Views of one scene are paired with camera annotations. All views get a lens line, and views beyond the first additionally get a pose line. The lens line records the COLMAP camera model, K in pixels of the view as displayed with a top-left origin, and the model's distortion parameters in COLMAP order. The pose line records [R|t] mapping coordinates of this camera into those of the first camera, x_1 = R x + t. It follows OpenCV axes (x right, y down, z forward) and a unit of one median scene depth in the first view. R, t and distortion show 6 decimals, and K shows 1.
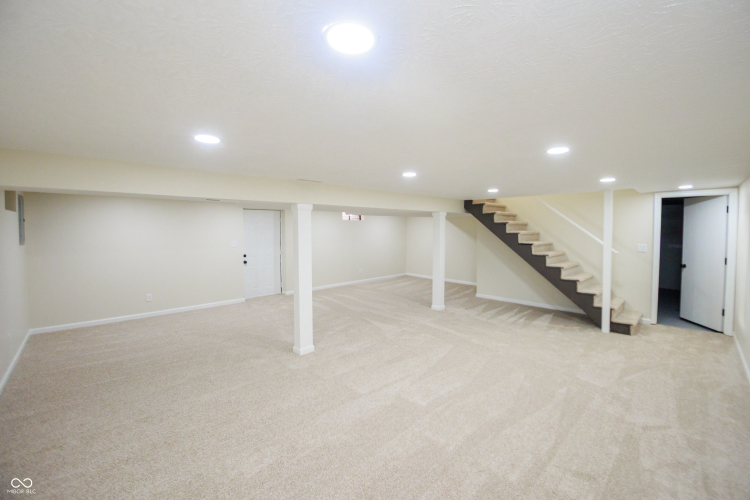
lens RADIAL K [[313.4, 0, 362.3], [0, 313.4, 225.1], [0, 0, 1]] dist [-0.015377, -0.002593]
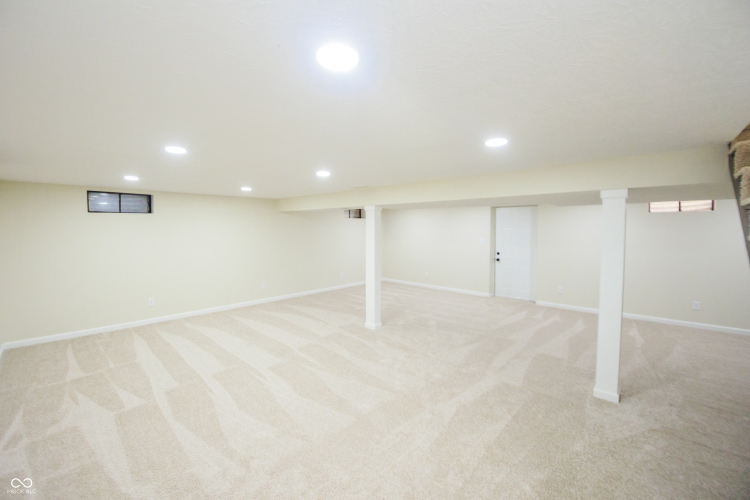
lens RADIAL K [[313.4, 0, 378.5], [0, 313.4, 232.6], [0, 0, 1]] dist [-0.015377, -0.002593]
pose [[0.090189, 0.020177, -0.995720, 0.680697], [0.015428, 0.999646, 0.021654, 0.005485], [0.995805, -0.017315, 0.089846, 0.623916]]
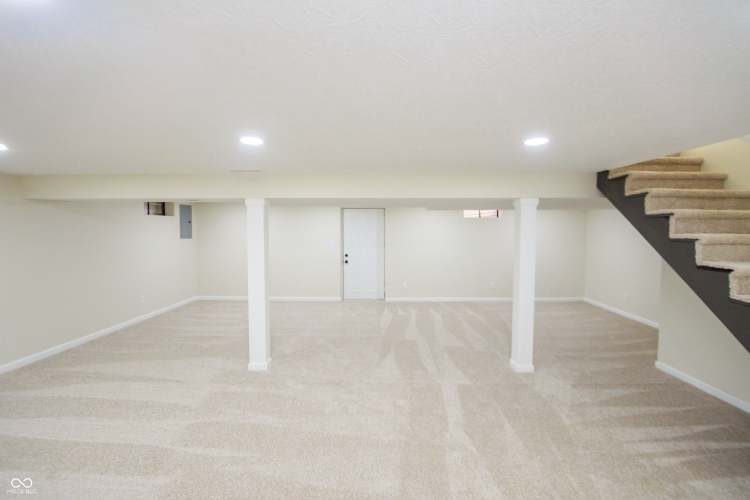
lens RADIAL K [[313.4, 0, 370.3], [0, 313.4, 232.1], [0, 0, 1]] dist [-0.015377, -0.002593]
pose [[0.730967, 0.011015, -0.682324, 0.413219], [0.006079, 0.999725, 0.022651, 0.003933], [0.682386, -0.020705, 0.730699, 0.388977]]
